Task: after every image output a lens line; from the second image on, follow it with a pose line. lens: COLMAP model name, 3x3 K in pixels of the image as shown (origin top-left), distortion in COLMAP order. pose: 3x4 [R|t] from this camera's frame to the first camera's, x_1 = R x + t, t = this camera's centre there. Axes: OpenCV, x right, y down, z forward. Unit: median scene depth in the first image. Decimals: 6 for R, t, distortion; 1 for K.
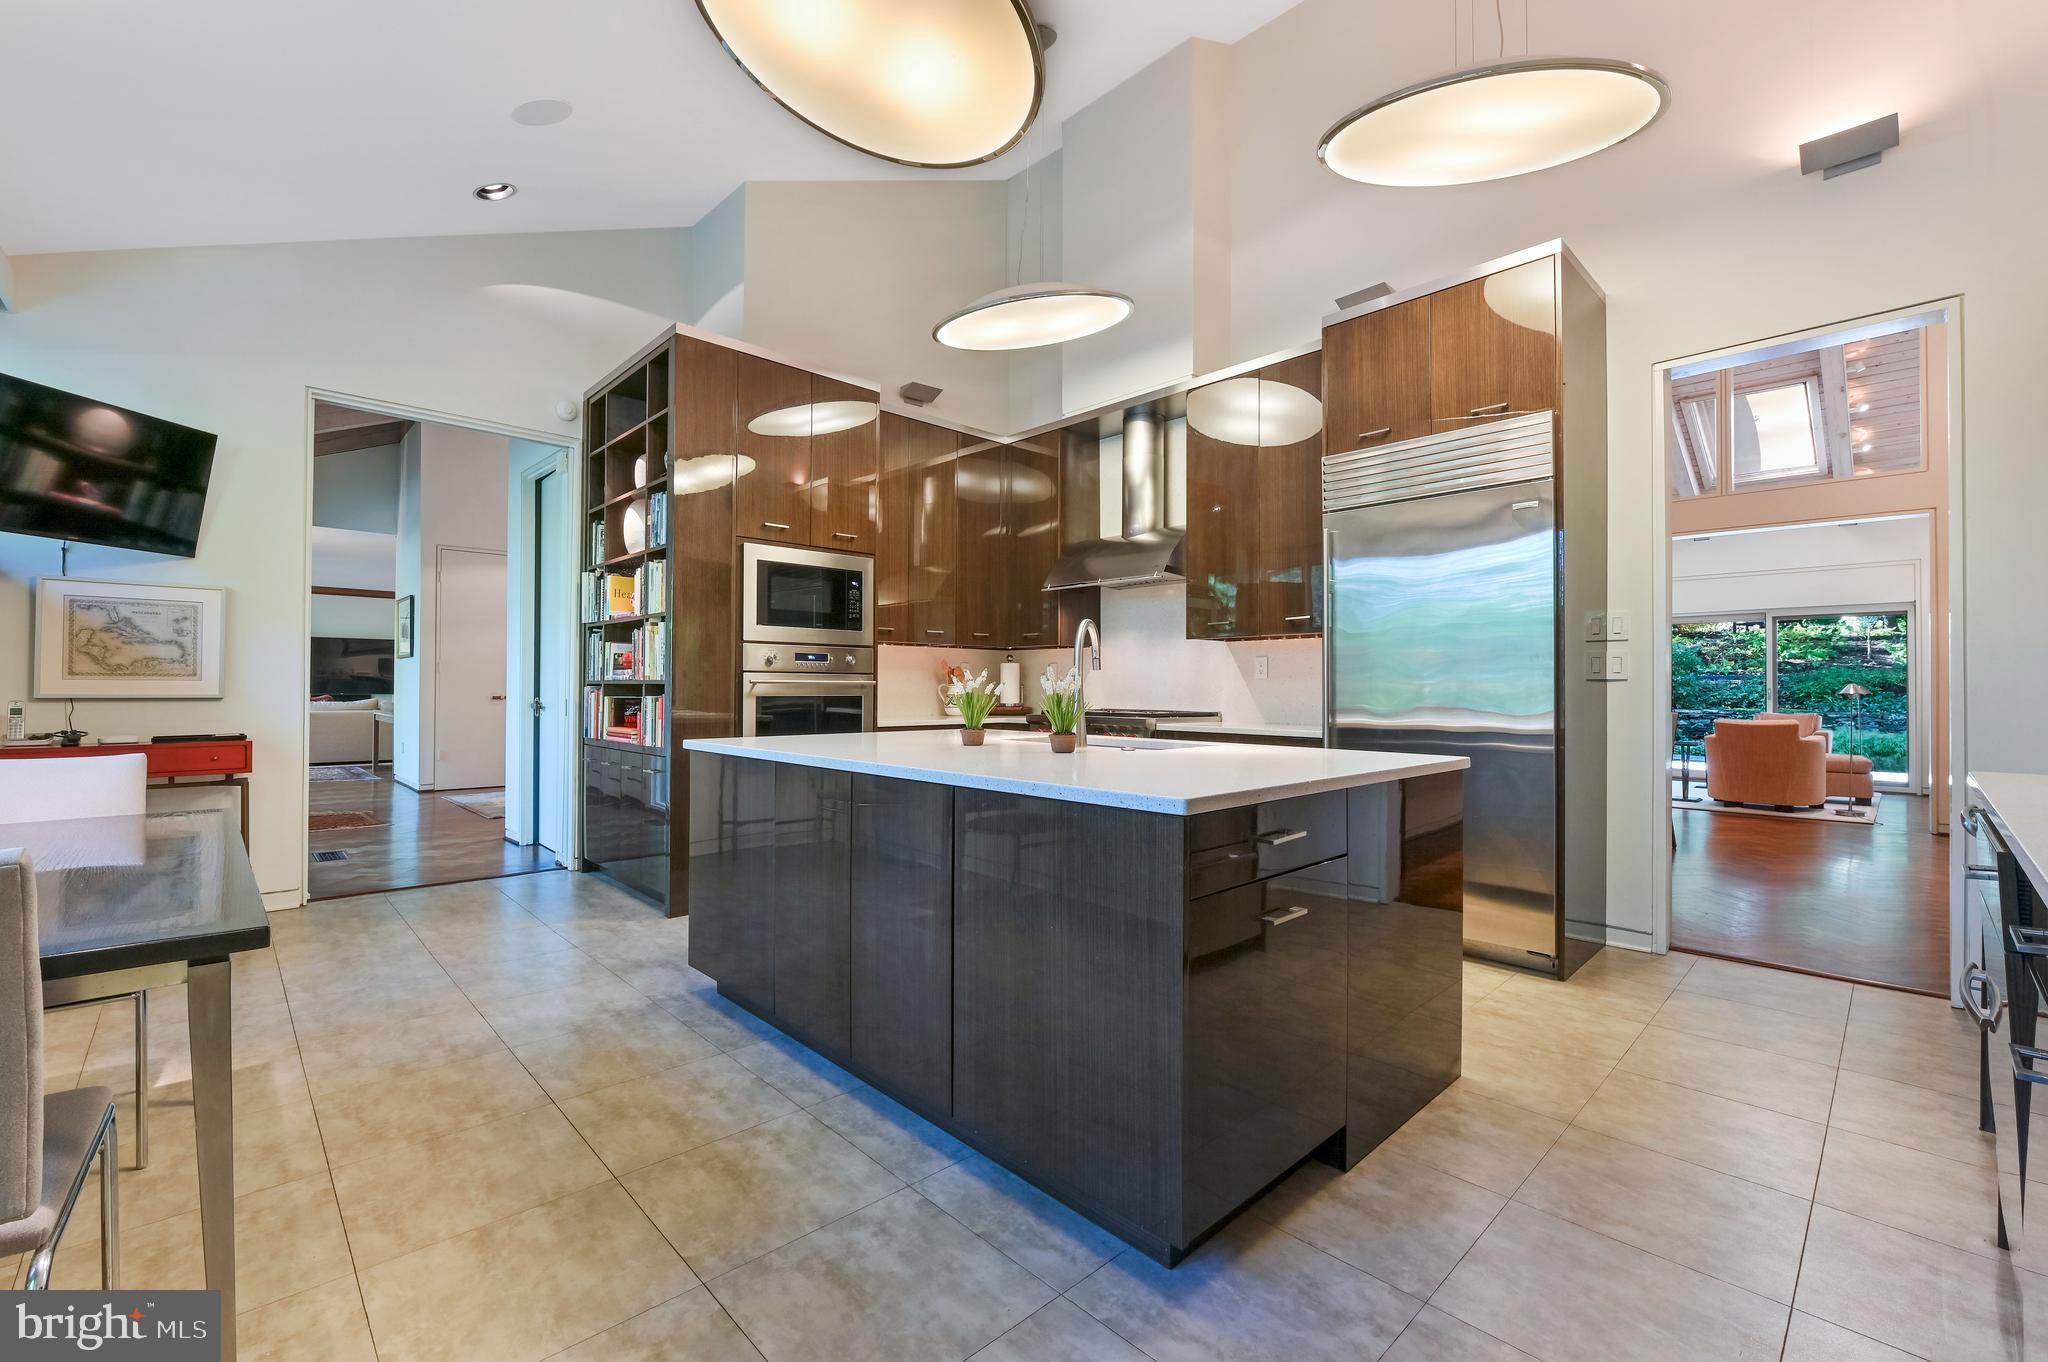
lens RADIAL K [[849.6, 0, 1028.5], [0, 849.6, 679.5], [0, 0, 1]] dist [-0.001273, -0.000370]
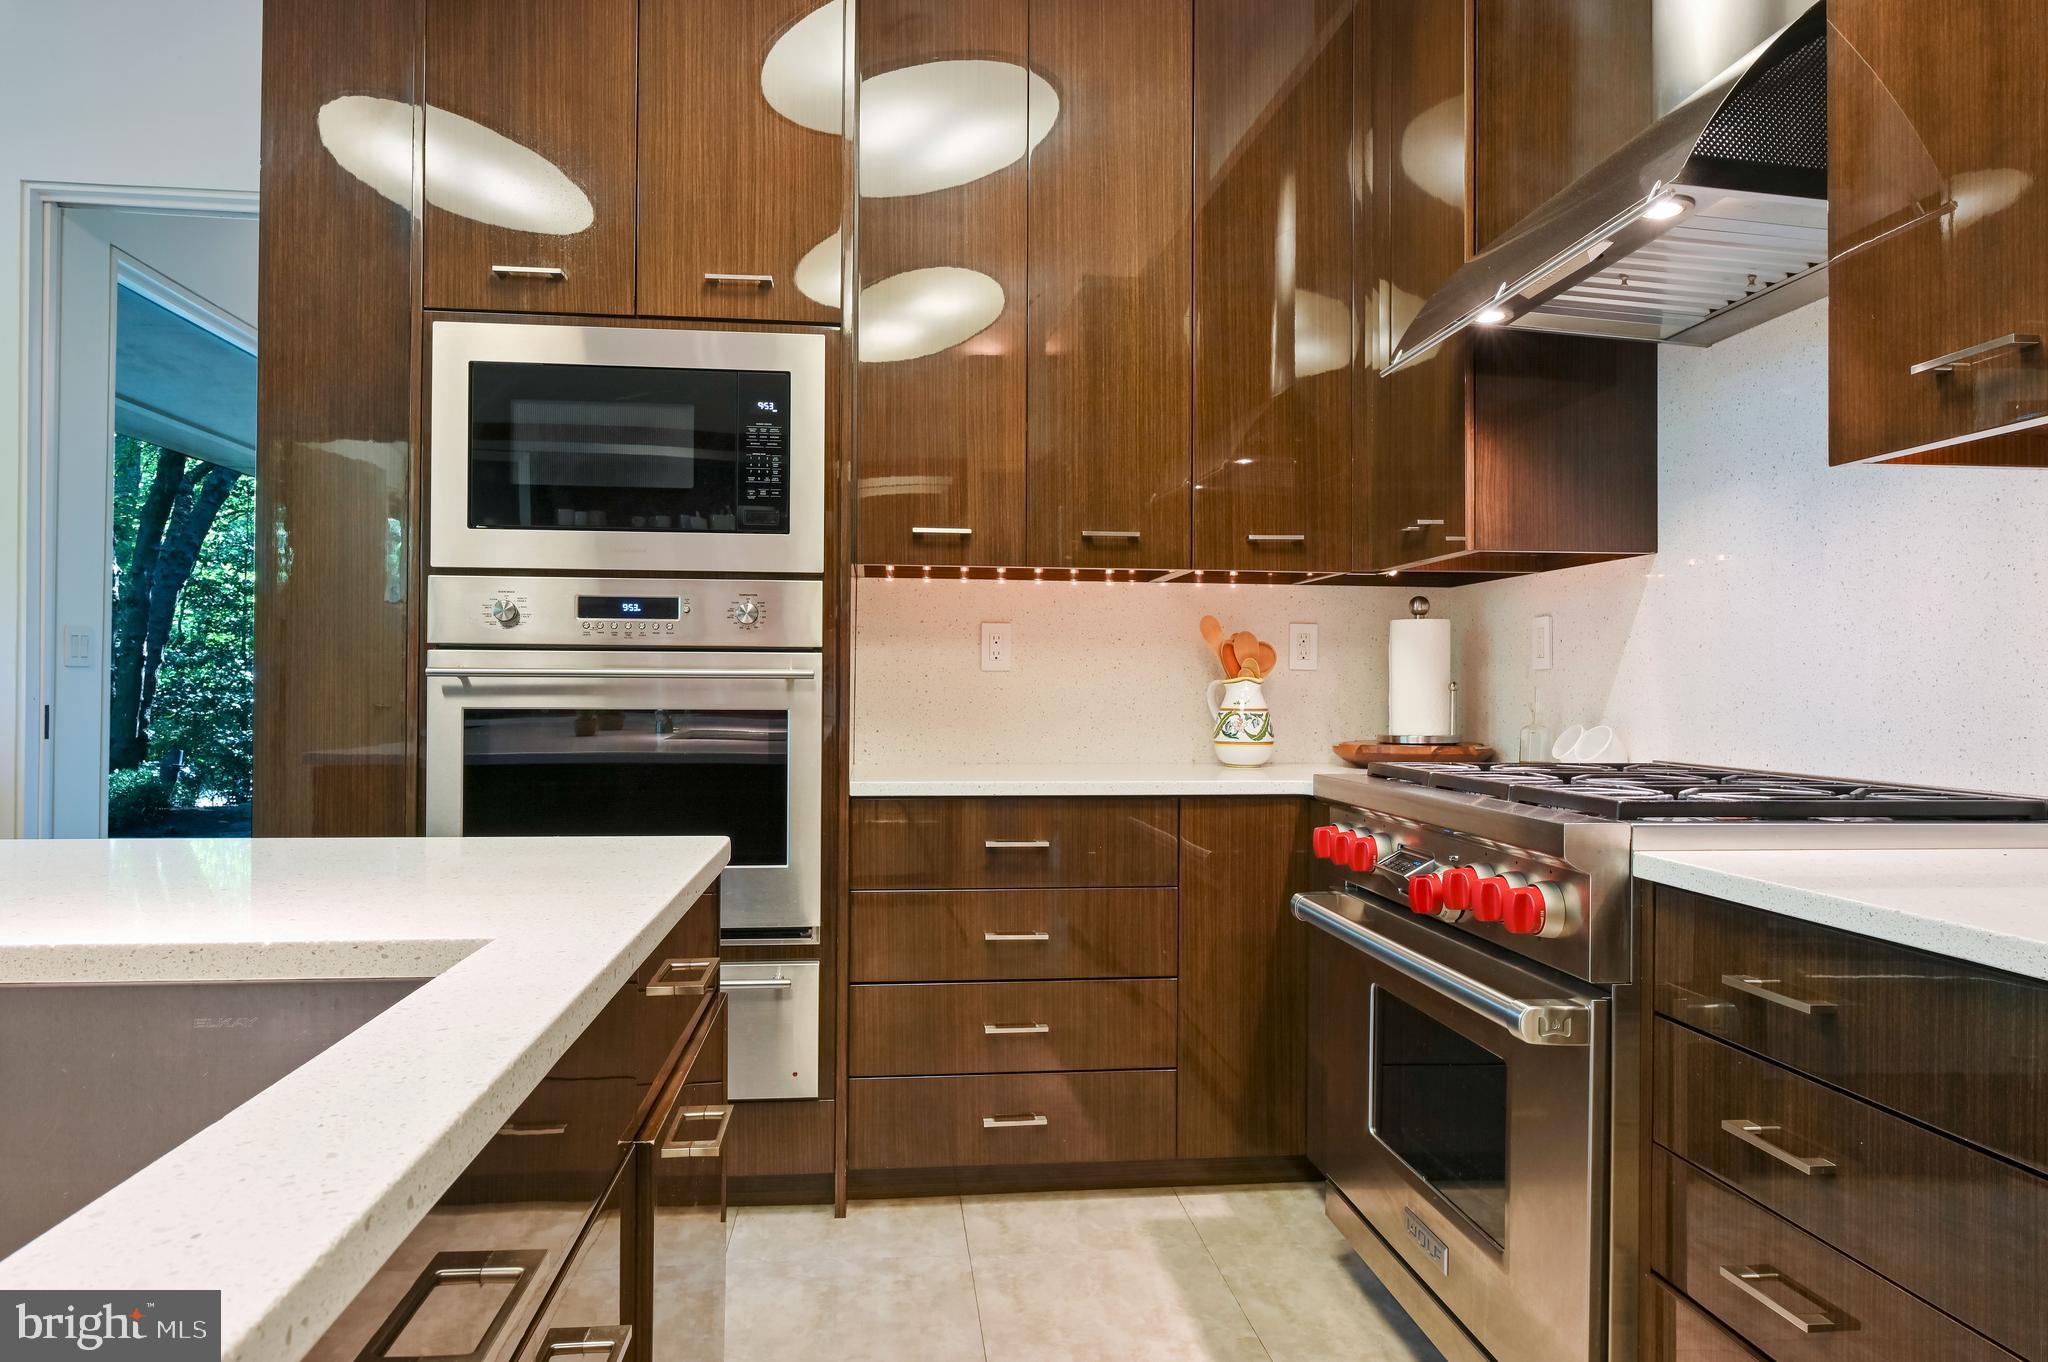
lens RADIAL K [[1268.5, 0, 1018.5], [0, 1268.5, 678.0], [0, 0, 1]] dist [-0.005691, -0.000305]
pose [[0.791475, -0.004326, -0.611187, 0.386956], [0.002917, 0.999990, -0.003301, 0.012912], [0.611195, 0.000830, 0.791480, 1.121470]]
